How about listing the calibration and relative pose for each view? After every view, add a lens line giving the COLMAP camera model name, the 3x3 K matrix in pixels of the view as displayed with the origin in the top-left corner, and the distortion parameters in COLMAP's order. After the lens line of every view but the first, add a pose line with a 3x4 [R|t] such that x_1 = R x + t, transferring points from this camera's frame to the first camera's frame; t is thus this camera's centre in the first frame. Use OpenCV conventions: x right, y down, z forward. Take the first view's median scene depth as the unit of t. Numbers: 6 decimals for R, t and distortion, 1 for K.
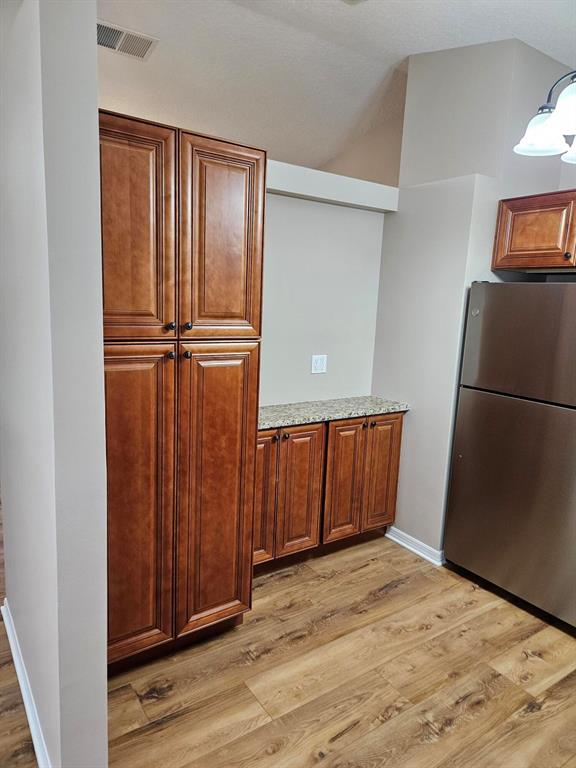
lens RADIAL K [[512.8, 0, 288.4], [0, 512.8, 383.8], [0, 0, 1]] dist [0.067374, -0.052954]
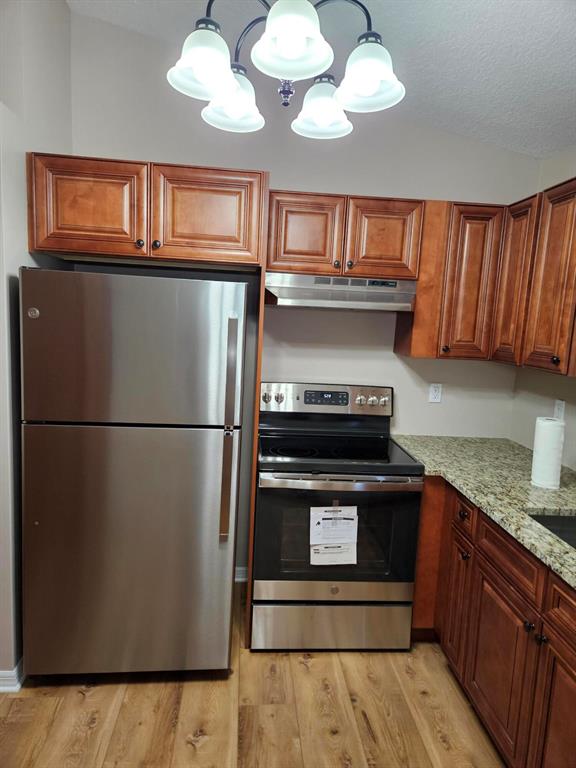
lens RADIAL K [[514.0, 0, 288.6], [0, 514.0, 379.2], [0, 0, 1]] dist [0.067032, -0.055794]
pose [[0.500020, -0.133567, 0.855652, -0.070482], [0.122576, 0.989003, 0.082753, -0.070138], [-0.857295, 0.063504, 0.510894, 0.381721]]
